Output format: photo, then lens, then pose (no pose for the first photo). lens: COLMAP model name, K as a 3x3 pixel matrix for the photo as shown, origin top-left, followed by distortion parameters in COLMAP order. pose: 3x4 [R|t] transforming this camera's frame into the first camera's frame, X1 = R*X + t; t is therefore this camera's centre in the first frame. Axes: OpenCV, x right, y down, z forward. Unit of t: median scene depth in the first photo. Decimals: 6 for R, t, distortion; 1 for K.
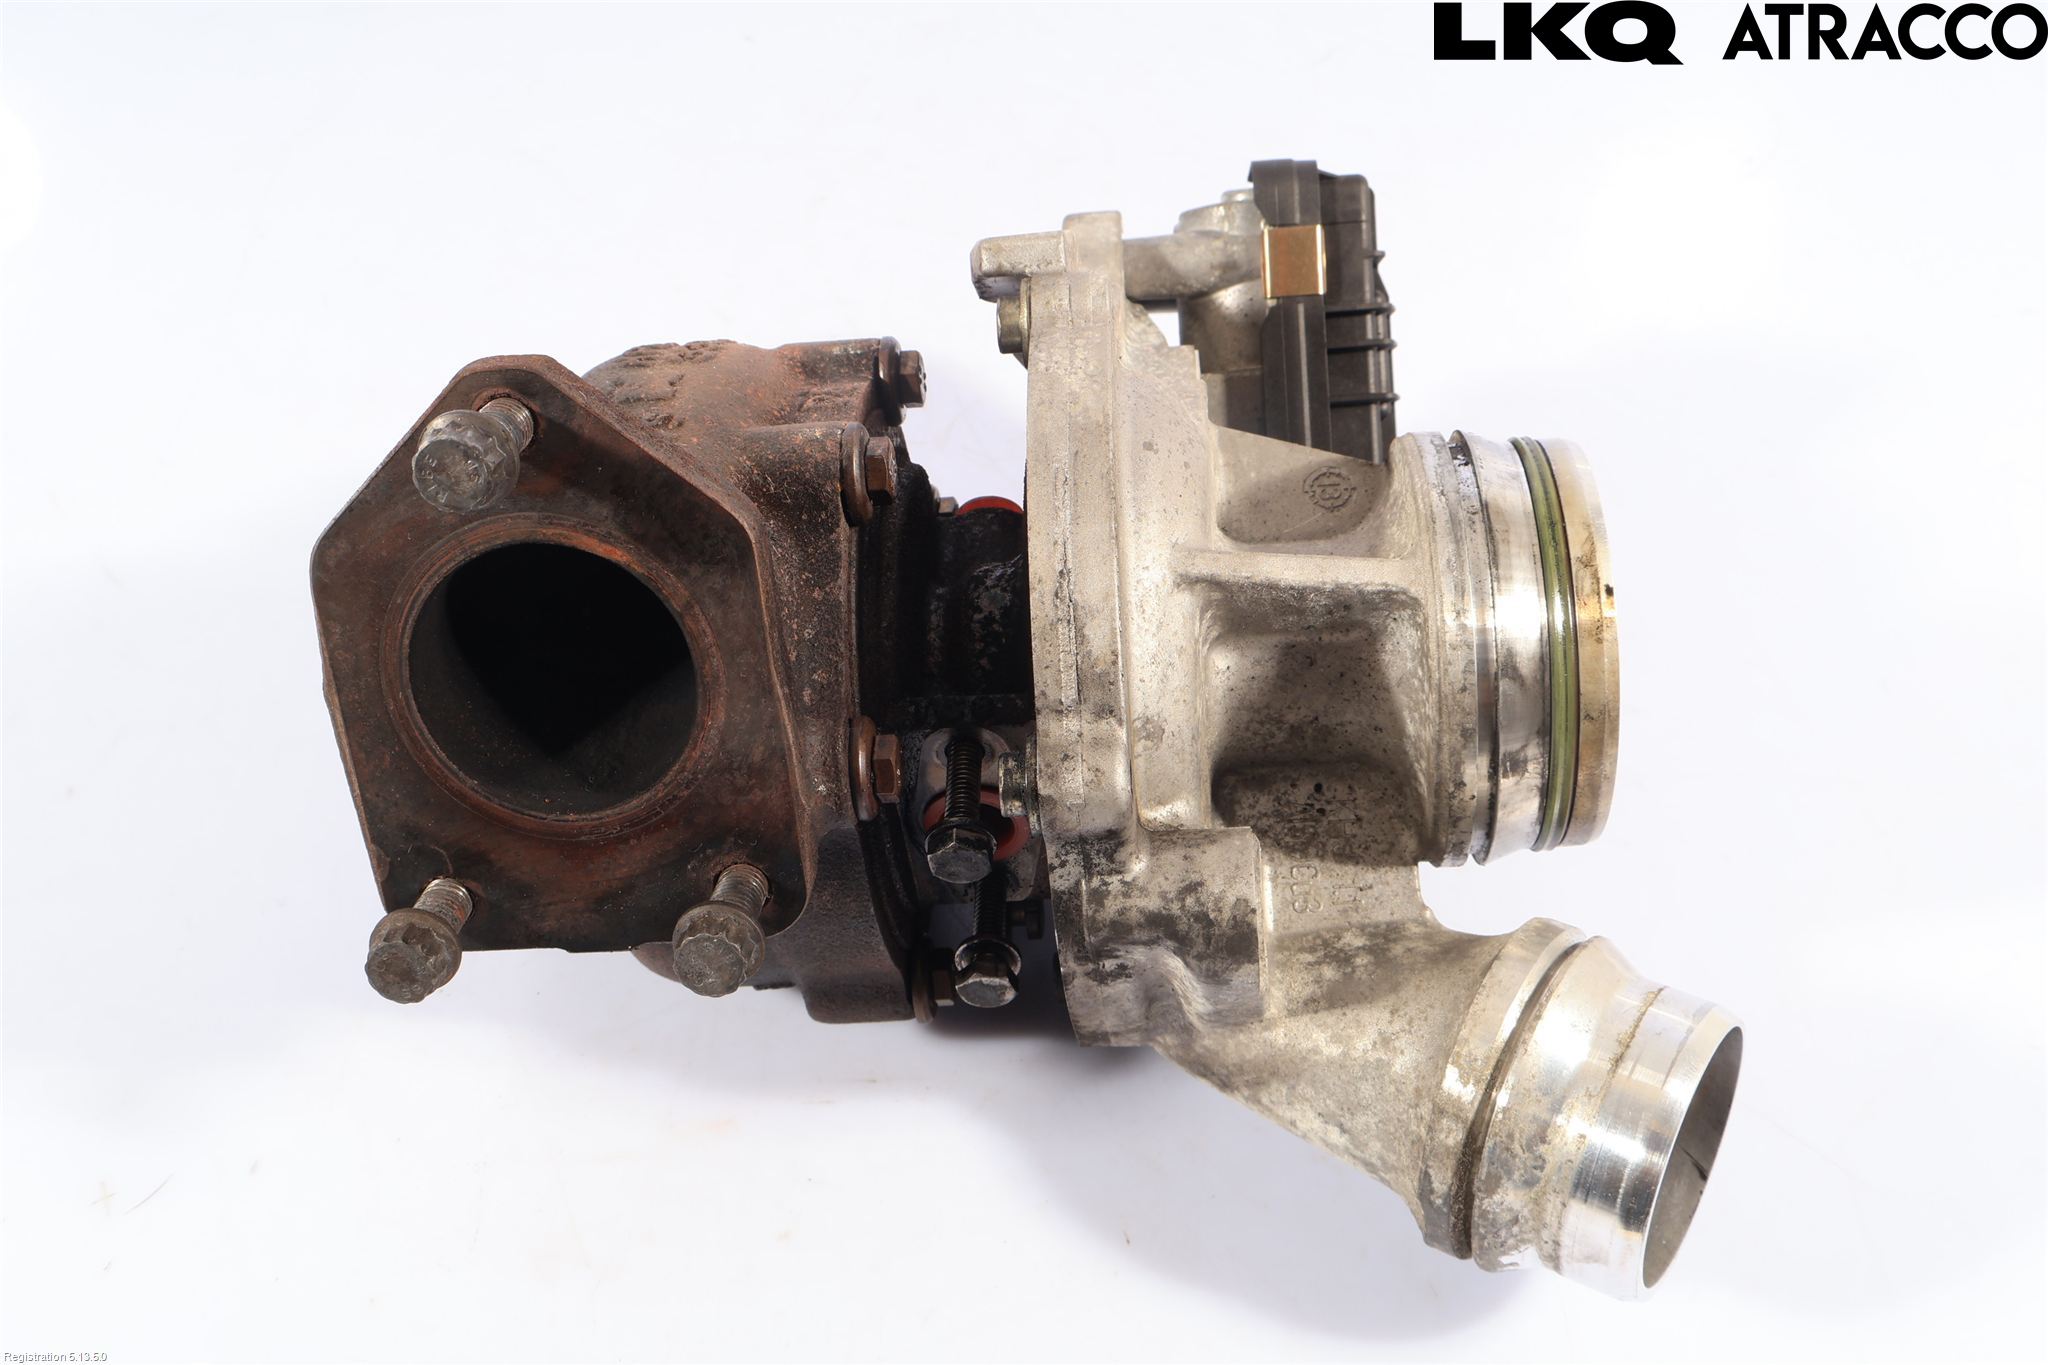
lens RADIAL K [[2086.2, 0, 1032.8], [0, 2086.2, 680.3], [0, 0, 1]] dist [-0.001995, 0.000000]
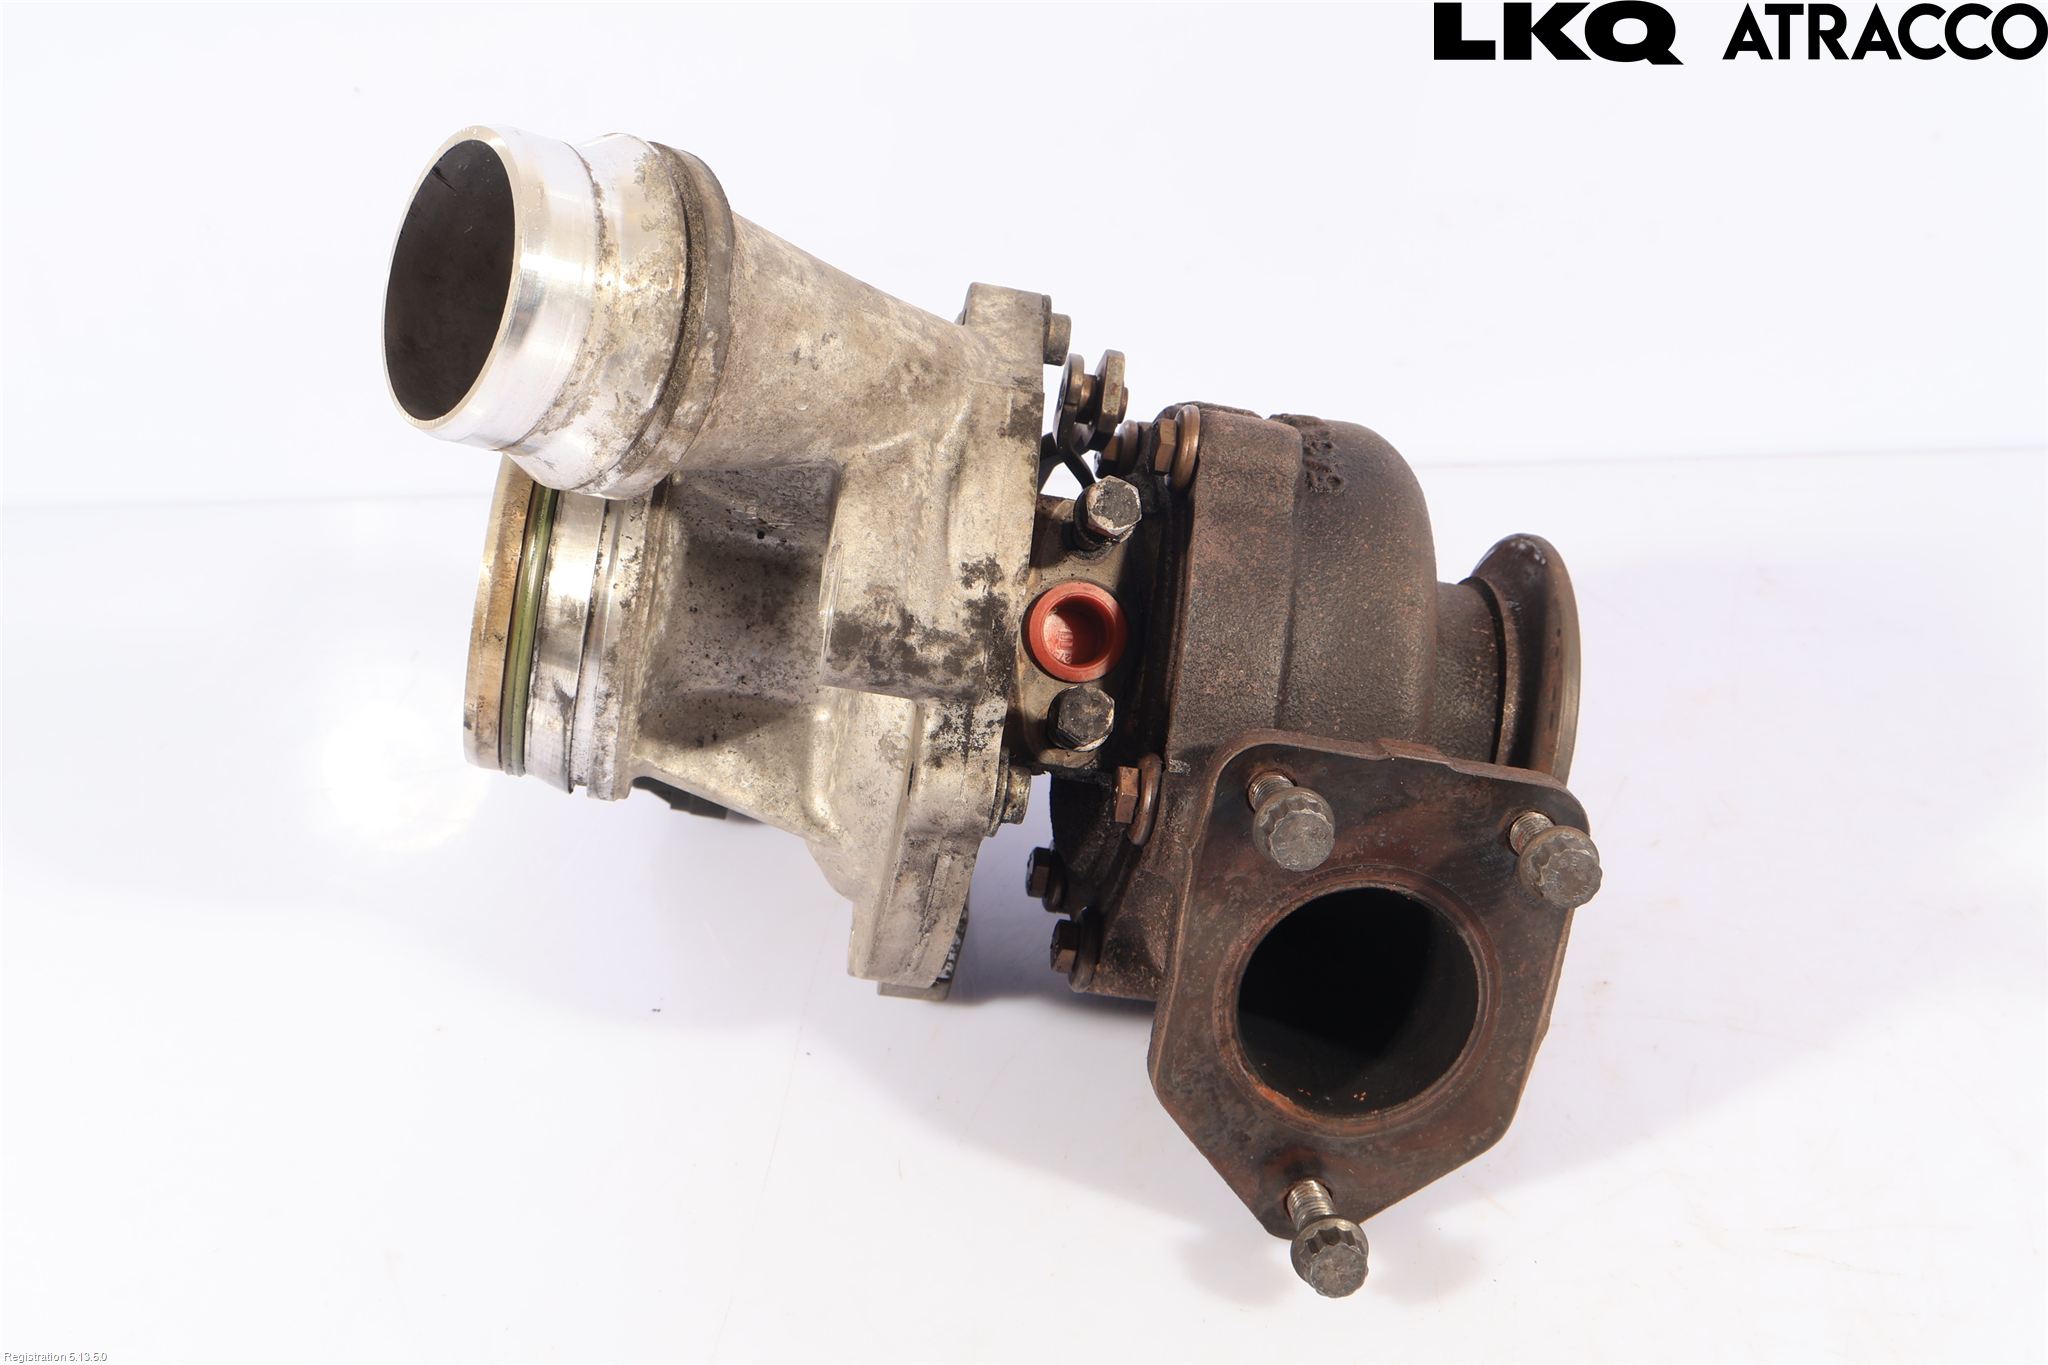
lens RADIAL K [[2332.6, 0, 1031.1], [0, 2332.6, 684.1], [0, 0, 1]] dist [-0.000134, 0.000000]
pose [[-0.963297, -0.246430, -0.106446, 0.130268], [0.259150, -0.750327, -0.608153, 0.860470], [0.069998, -0.613418, 0.786650, 0.050608]]
